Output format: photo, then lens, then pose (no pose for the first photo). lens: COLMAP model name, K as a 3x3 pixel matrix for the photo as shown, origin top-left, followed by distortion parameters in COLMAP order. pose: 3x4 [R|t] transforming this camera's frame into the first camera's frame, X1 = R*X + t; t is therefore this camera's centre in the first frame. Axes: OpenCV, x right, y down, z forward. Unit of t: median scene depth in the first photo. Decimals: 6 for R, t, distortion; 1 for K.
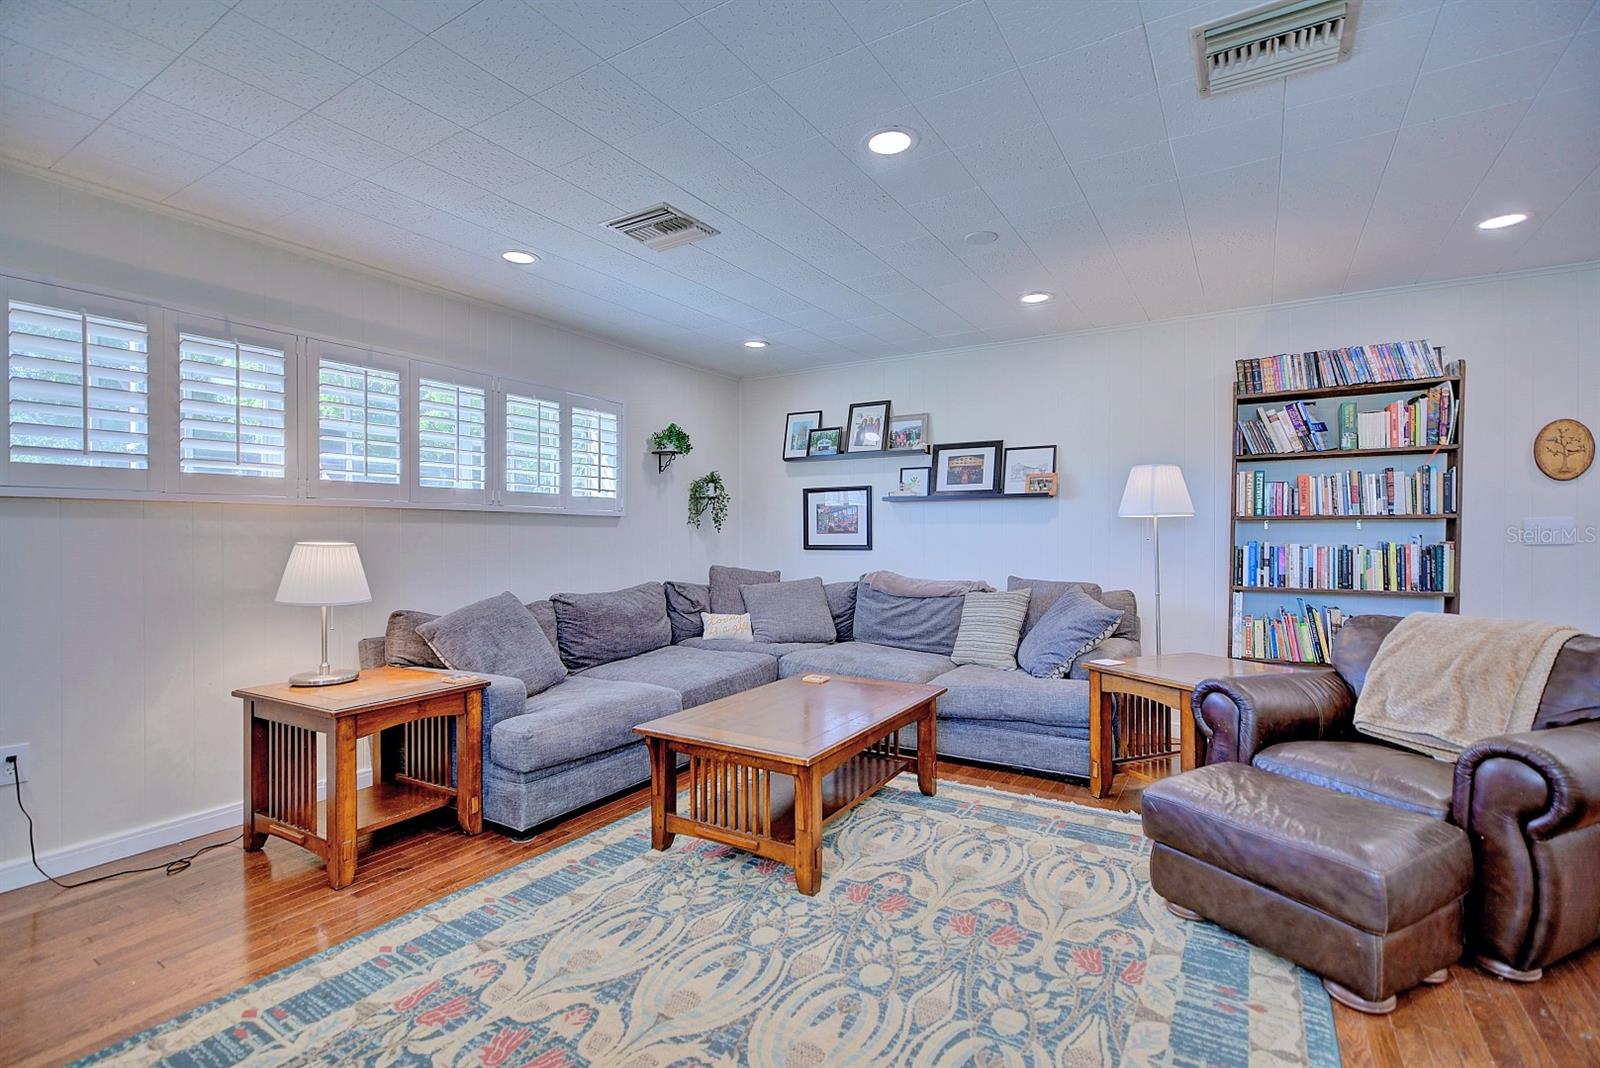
lens RADIAL K [[729.1, 0, 798.5], [0, 729.1, 536.6], [0, 0, 1]] dist [-0.000848, -0.000222]
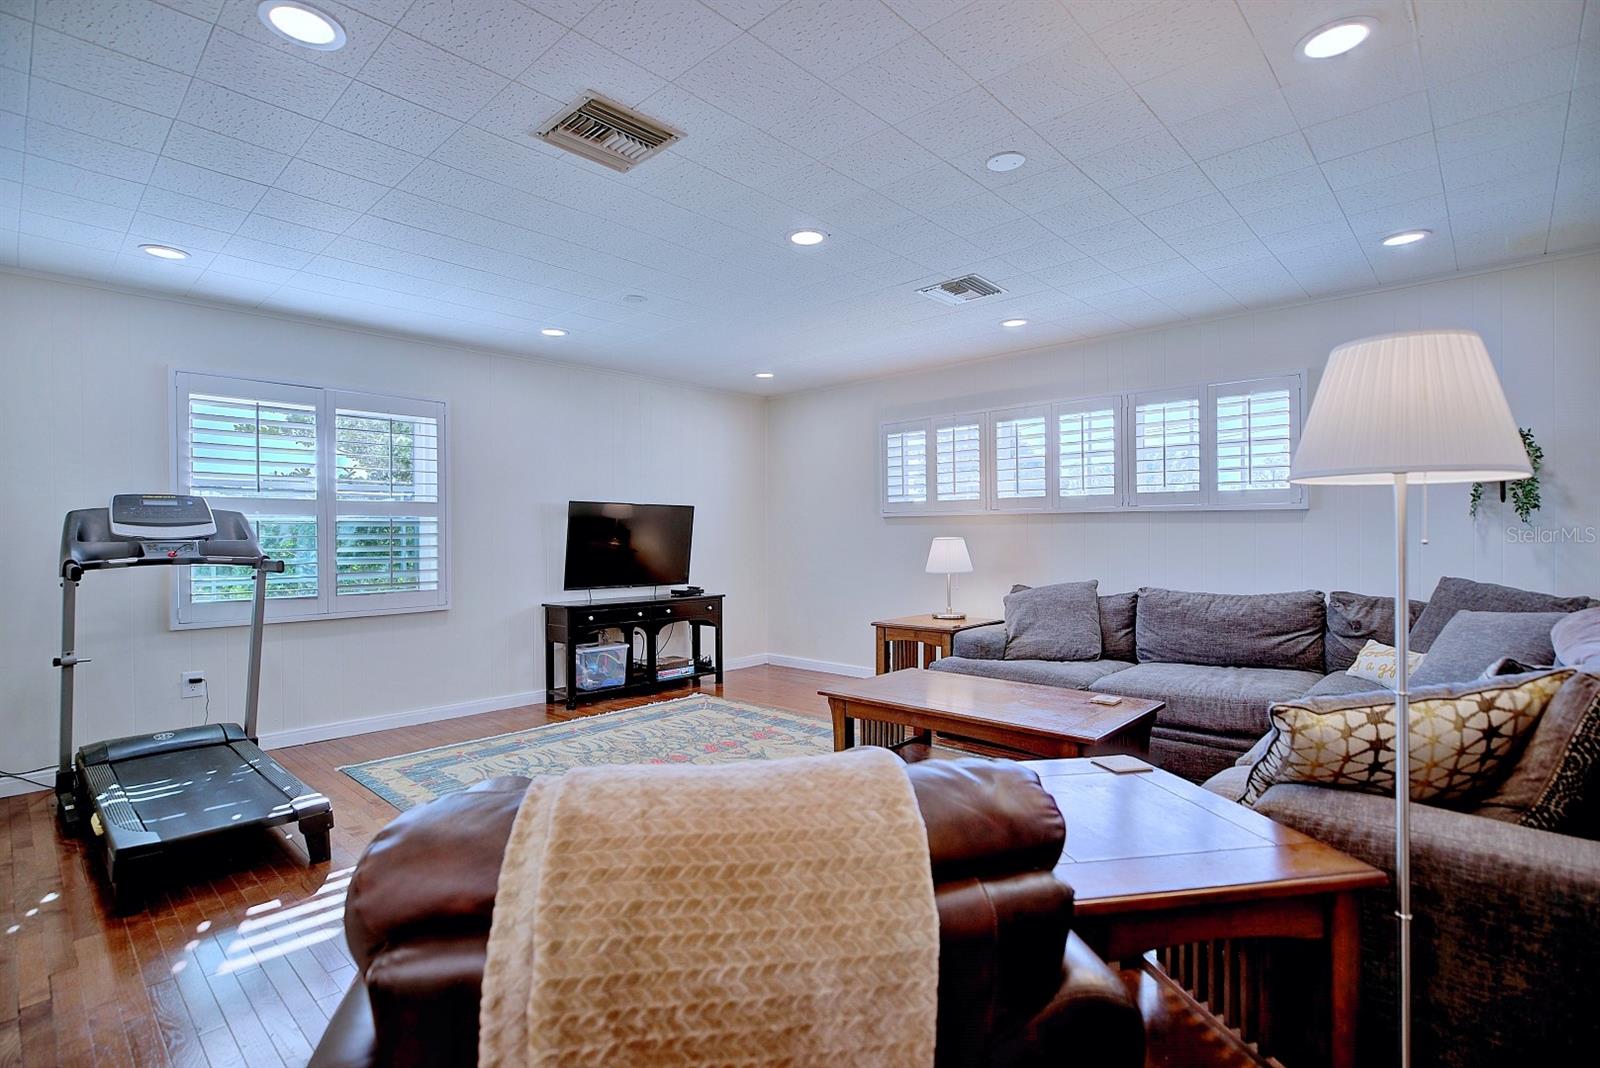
lens RADIAL K [[774.9, 0, 800.0], [0, 774.9, 534.0], [0, 0, 1]] dist [0.000267, 0.000013]
pose [[-0.189457, 0.002851, -0.981885, 0.921266], [0.002135, 0.999995, 0.002492, -0.003889], [0.981887, -0.001624, -0.189462, 0.756631]]
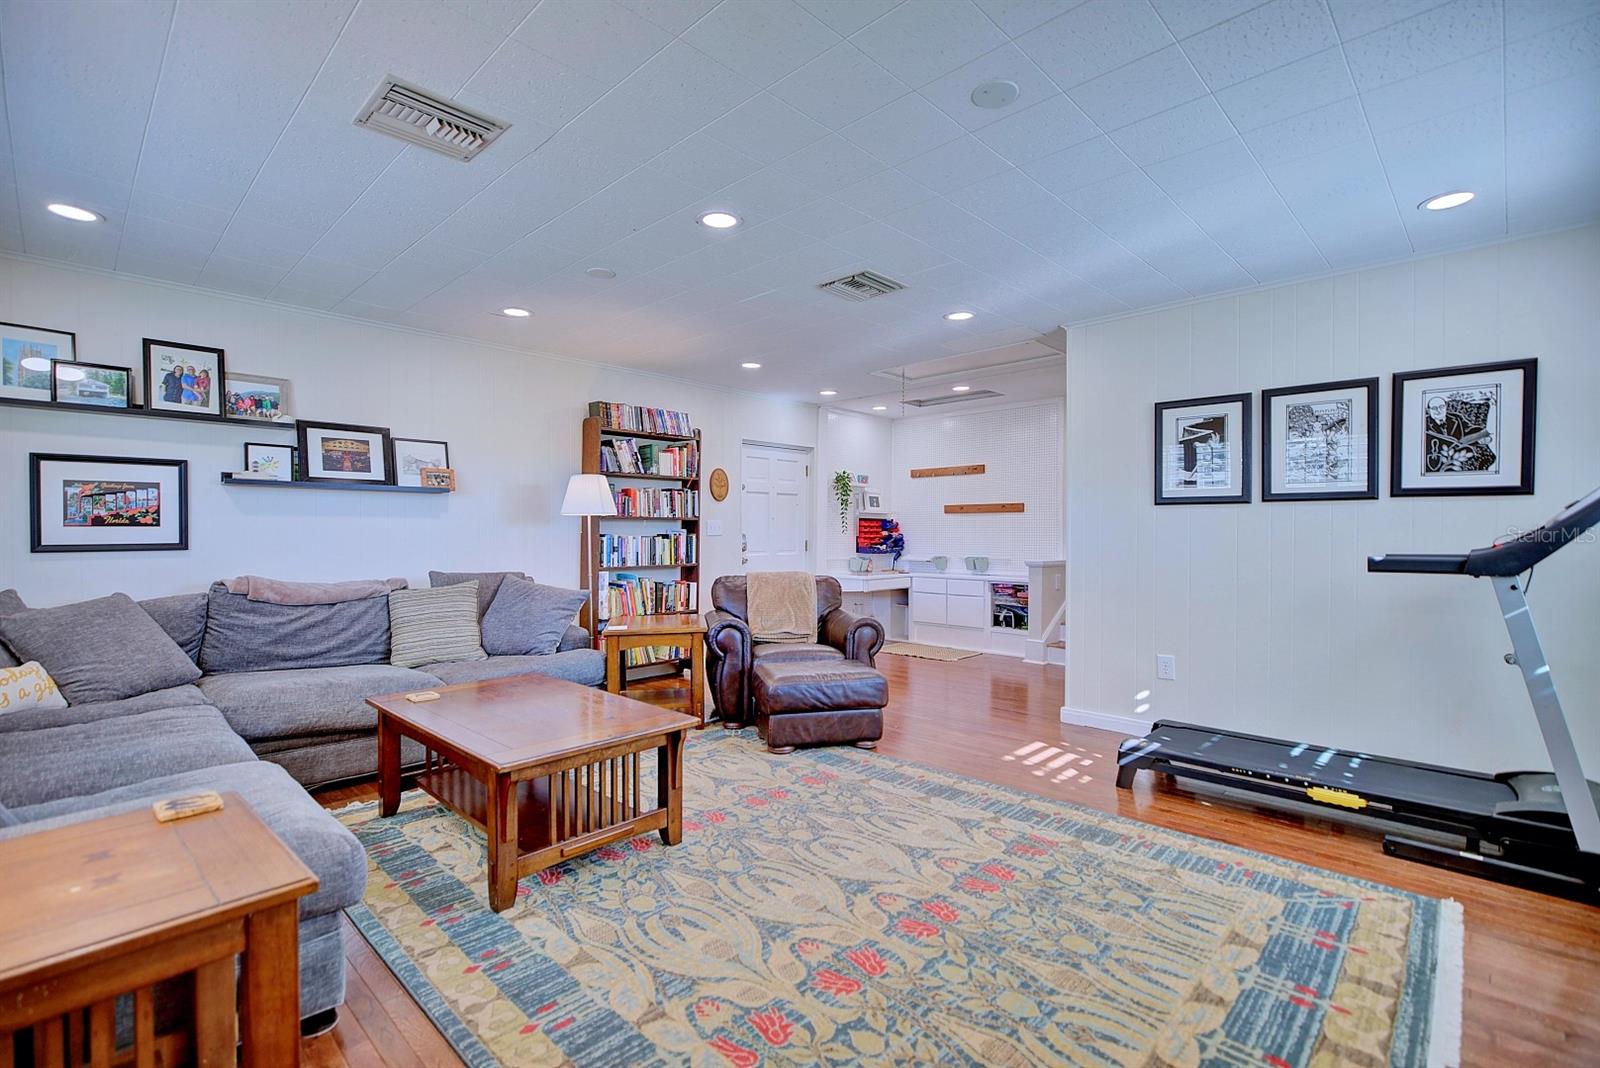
lens RADIAL K [[729.1, 0, 798.5], [0, 729.1, 536.6], [0, 0, 1]] dist [-0.000848, -0.000222]
pose [[0.206819, -0.005524, 0.978364, -0.660146], [0.002817, 0.999983, 0.005051, 0.004691], [-0.978375, 0.001711, 0.206831, 0.361684]]
